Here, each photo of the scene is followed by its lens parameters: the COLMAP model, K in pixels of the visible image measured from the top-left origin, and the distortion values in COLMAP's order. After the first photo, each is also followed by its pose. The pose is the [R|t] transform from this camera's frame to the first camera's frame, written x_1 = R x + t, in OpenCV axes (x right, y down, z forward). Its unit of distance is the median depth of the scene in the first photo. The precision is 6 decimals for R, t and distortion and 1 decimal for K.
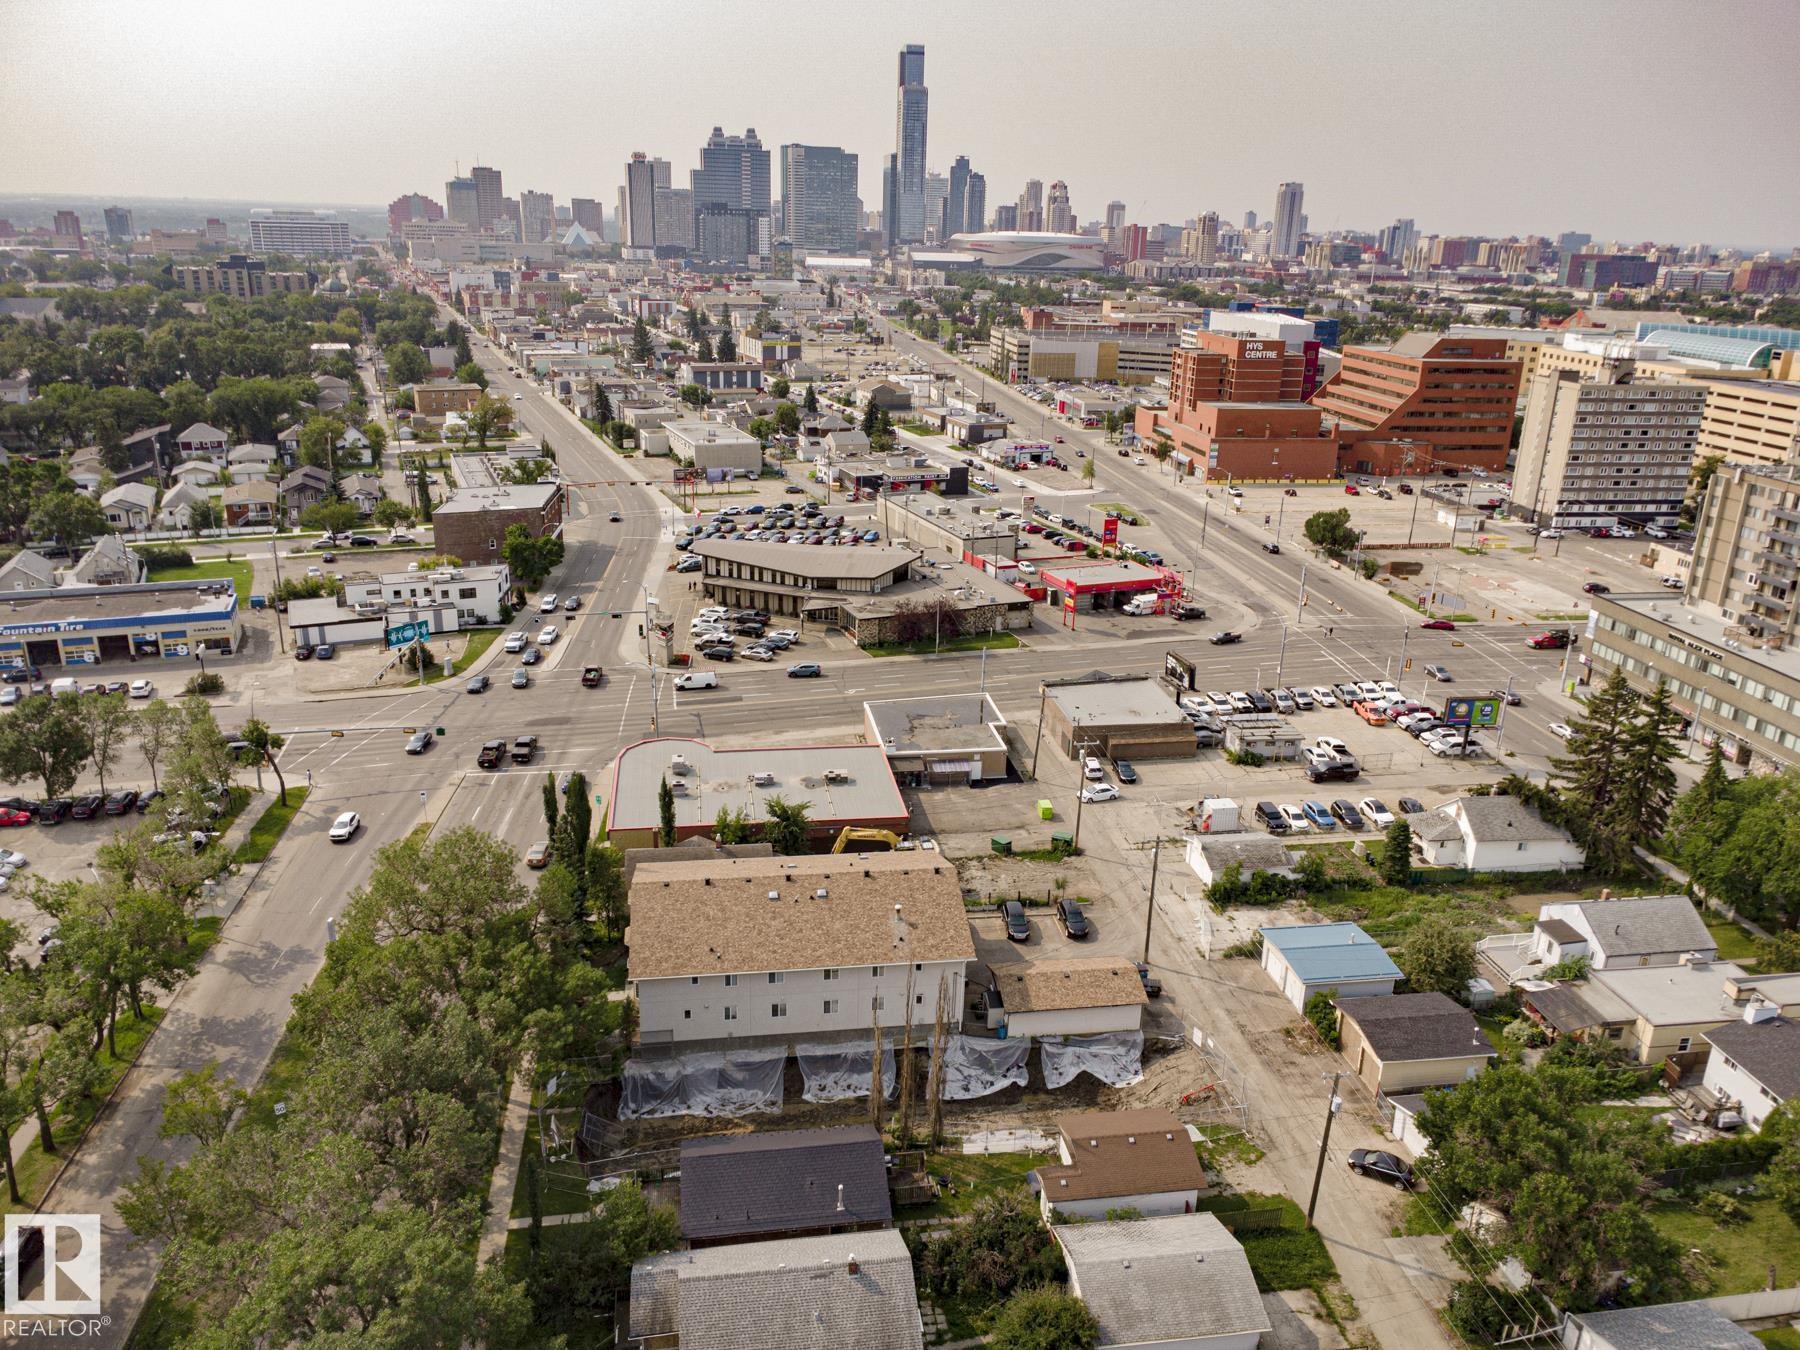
lens RADIAL K [[1306.7, 0, 902.6], [0, 1306.7, 672.1], [0, 0, 1]] dist [0.013243, -0.009441]
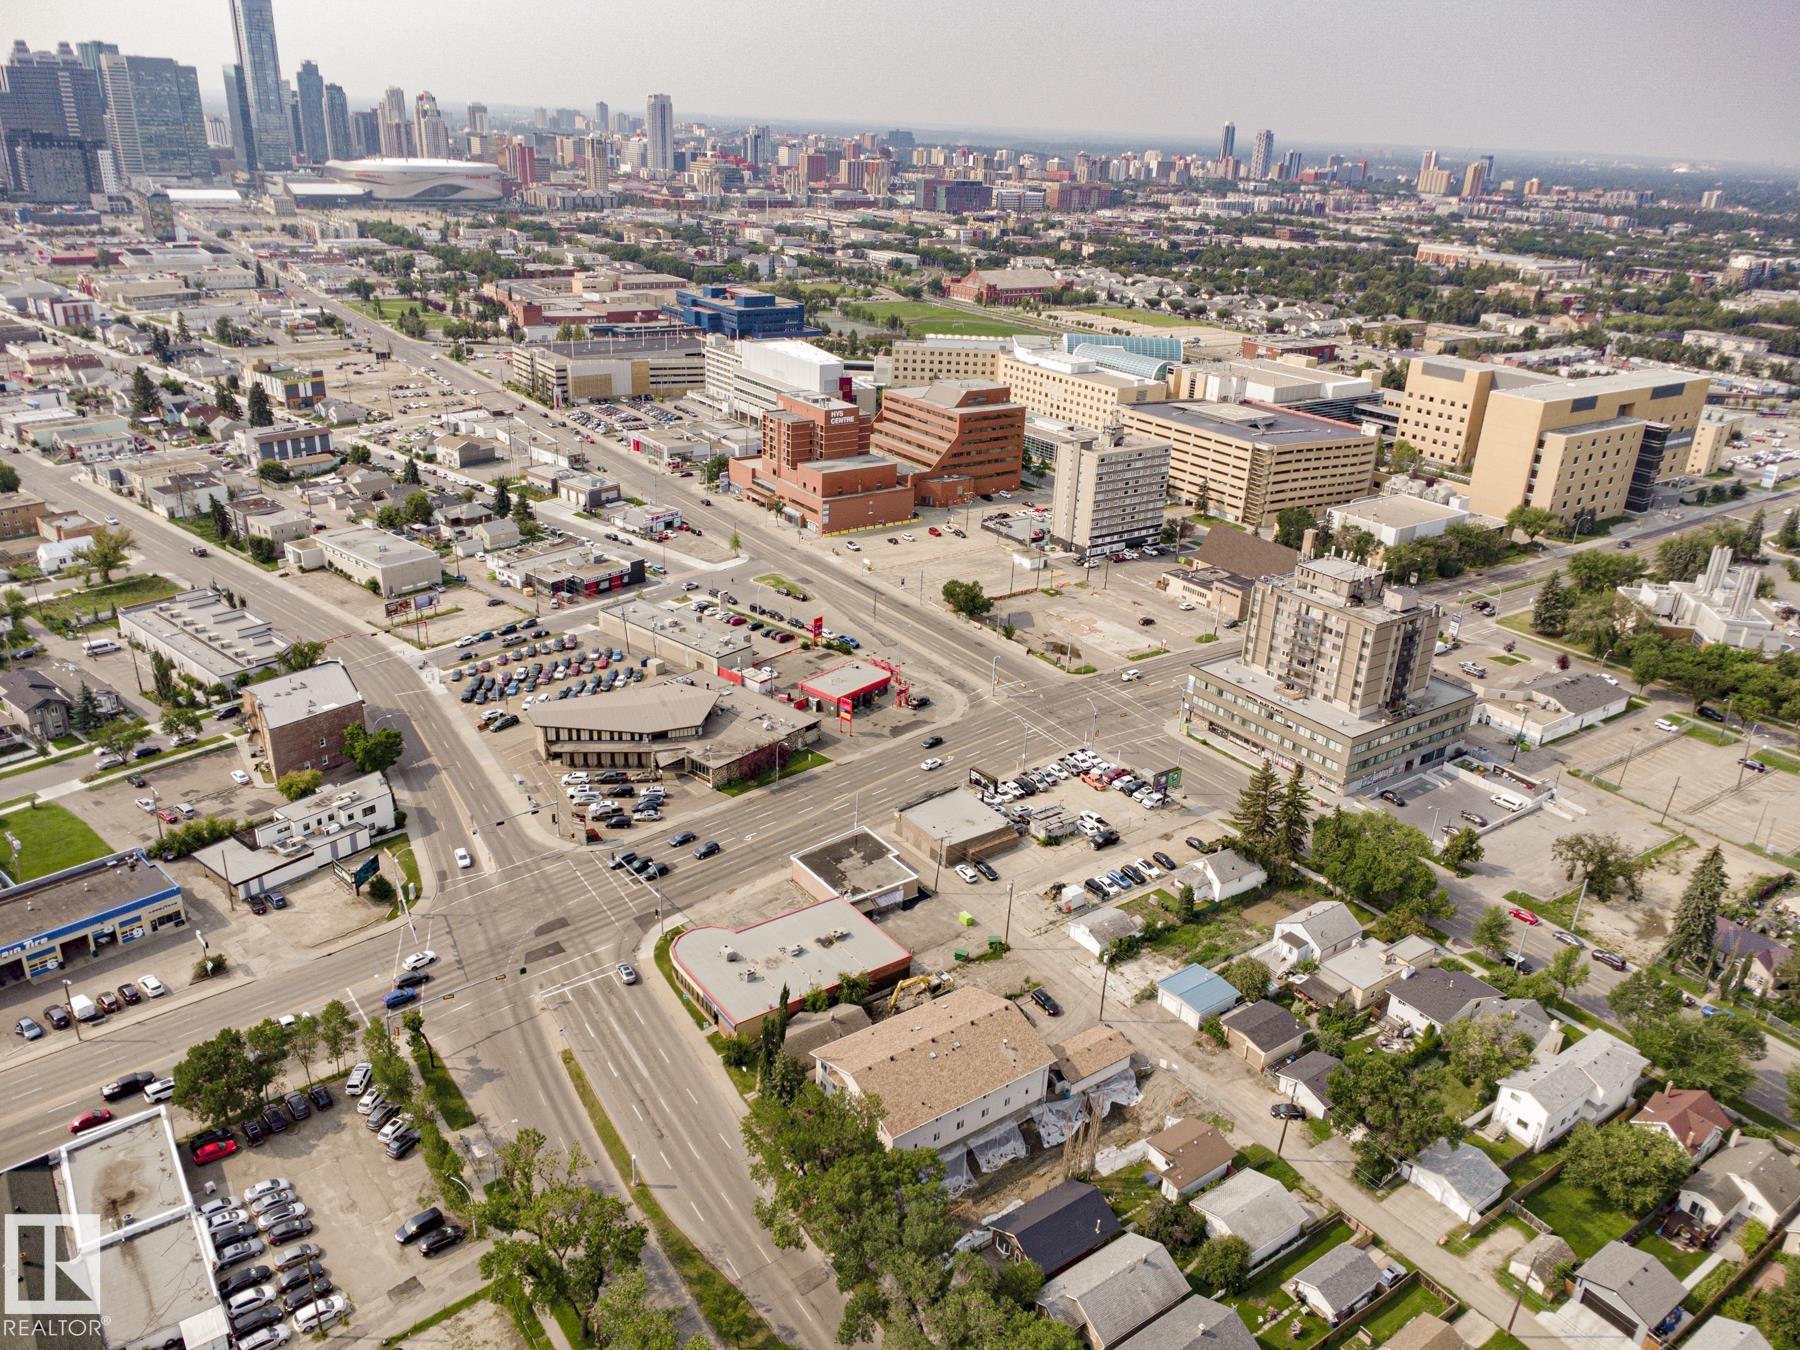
lens RADIAL K [[1306.7, 0, 902.6], [0, 1306.7, 672.1], [0, 0, 1]] dist [0.013243, -0.009441]
pose [[0.892825, -0.166182, 0.418625, -0.402326], [0.130009, 0.984969, 0.113725, -0.264468], [-0.431232, -0.047112, 0.901010, -0.219490]]
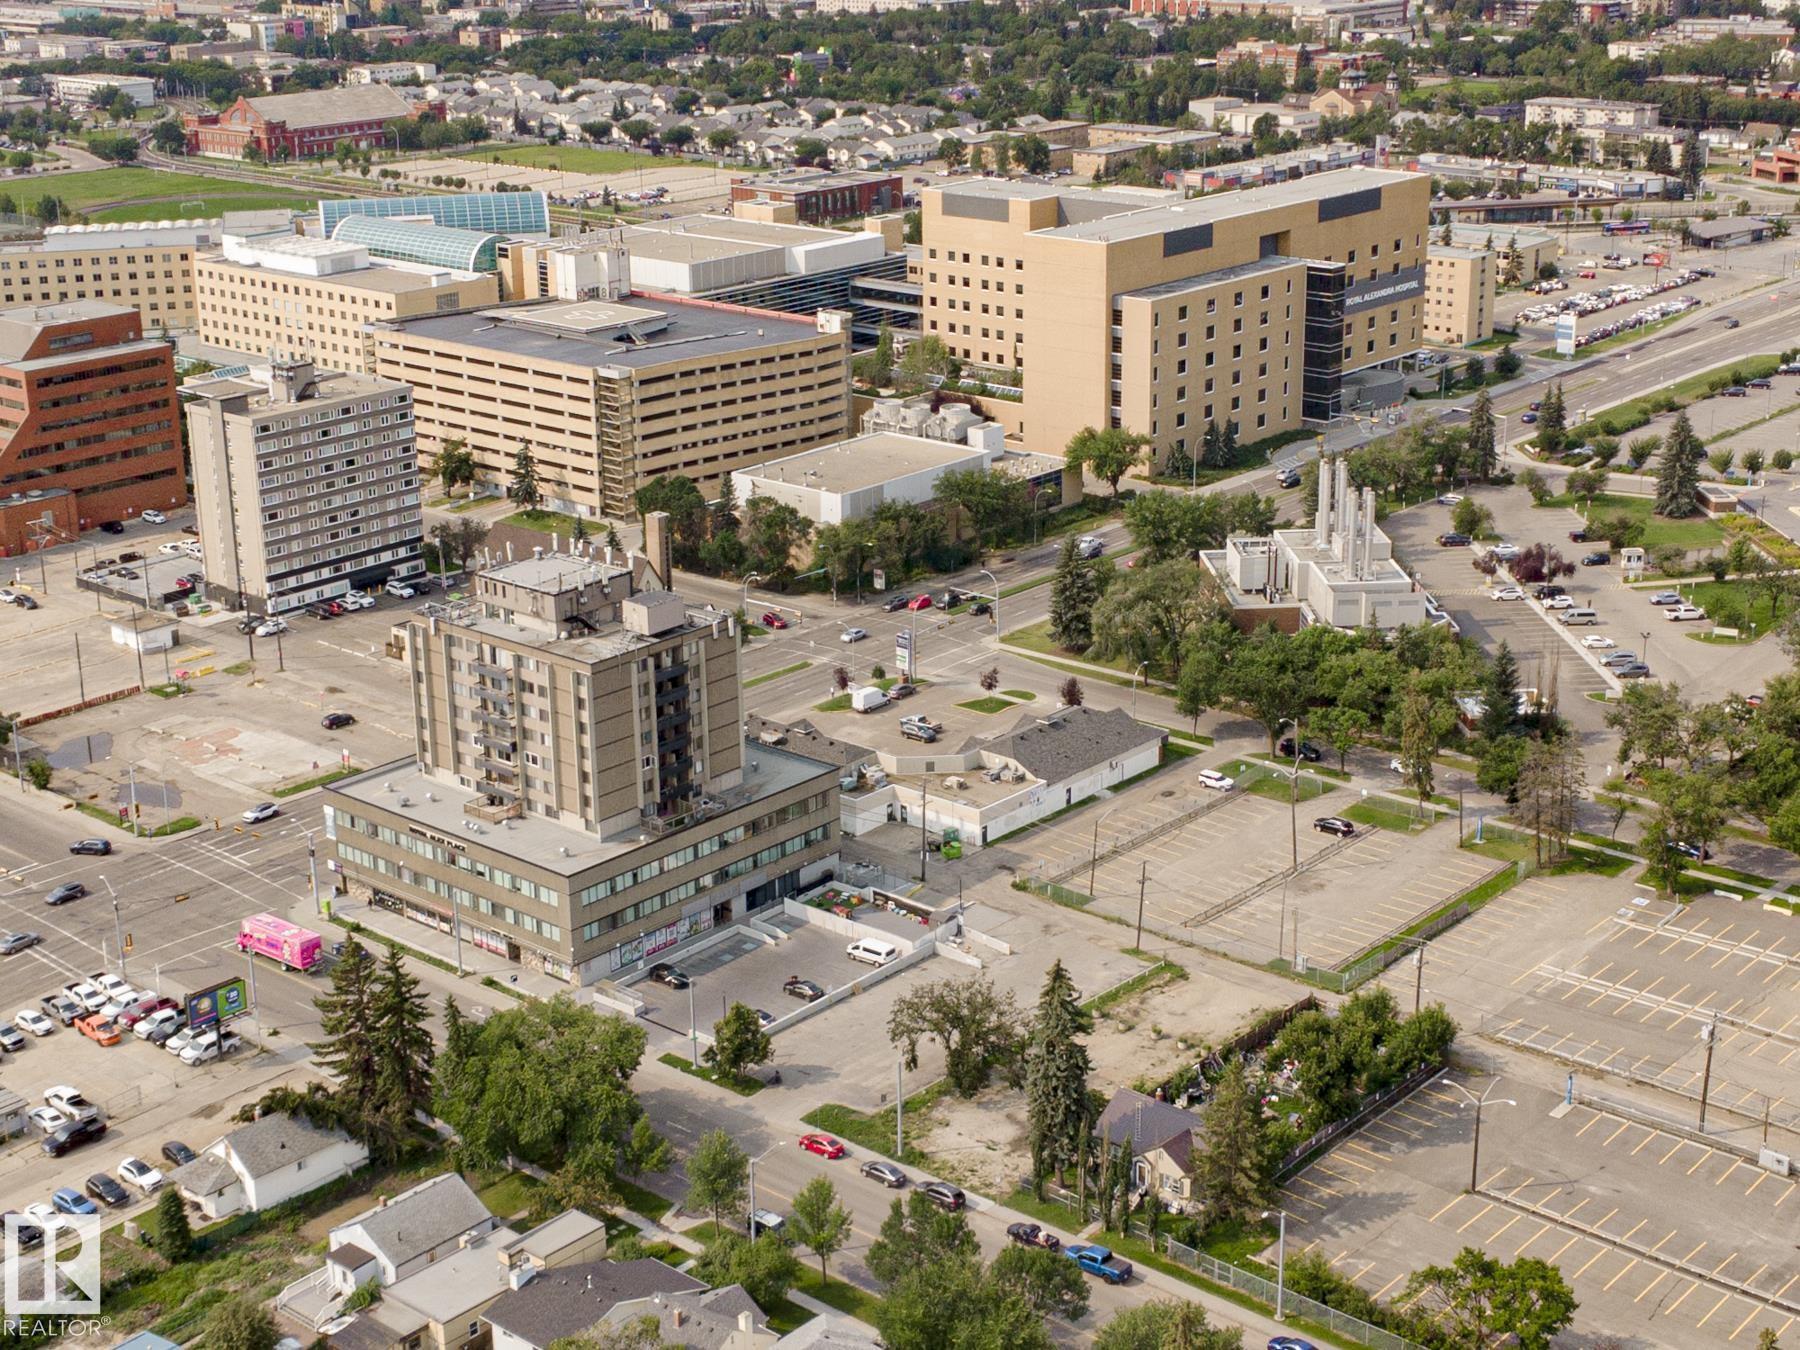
lens RADIAL K [[2618.4, 0, 904.9], [0, 2618.4, 669.9], [0, 0, 1]] dist [-0.024148, 0.151971]
pose [[0.763671, -0.239298, 0.599619, -0.142724], [0.244437, 0.966797, 0.074519, -0.159074], [-0.597542, 0.089661, 0.796809, -0.492343]]
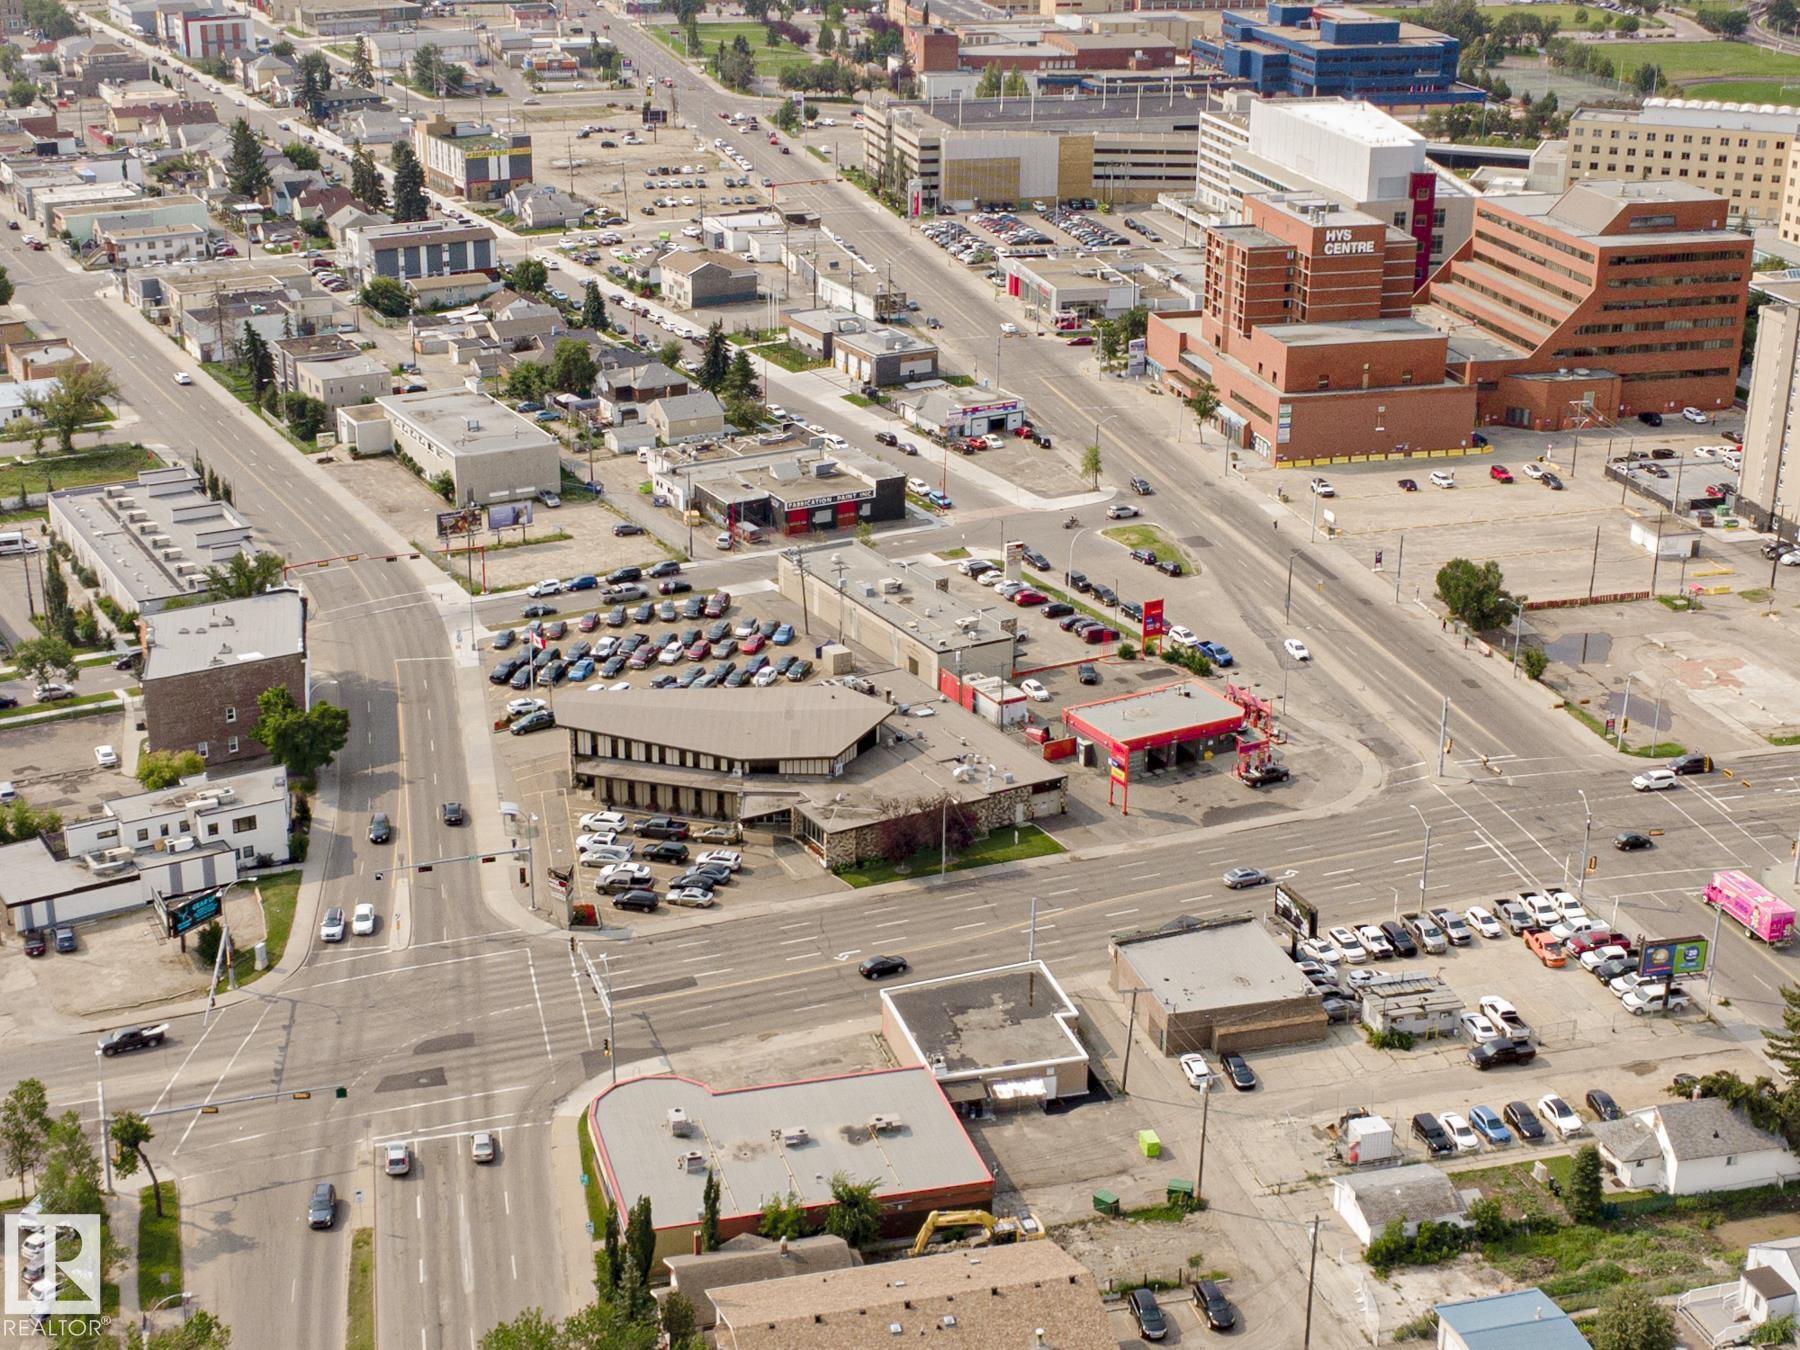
lens RADIAL K [[2618.4, 0, 904.9], [0, 2618.4, 669.9], [0, 0, 1]] dist [-0.024148, 0.151971]
pose [[0.993019, -0.056147, 0.103737, -0.139487], [0.052296, 0.997851, 0.039481, -0.188468], [-0.105731, -0.033780, 0.993821, -0.403687]]
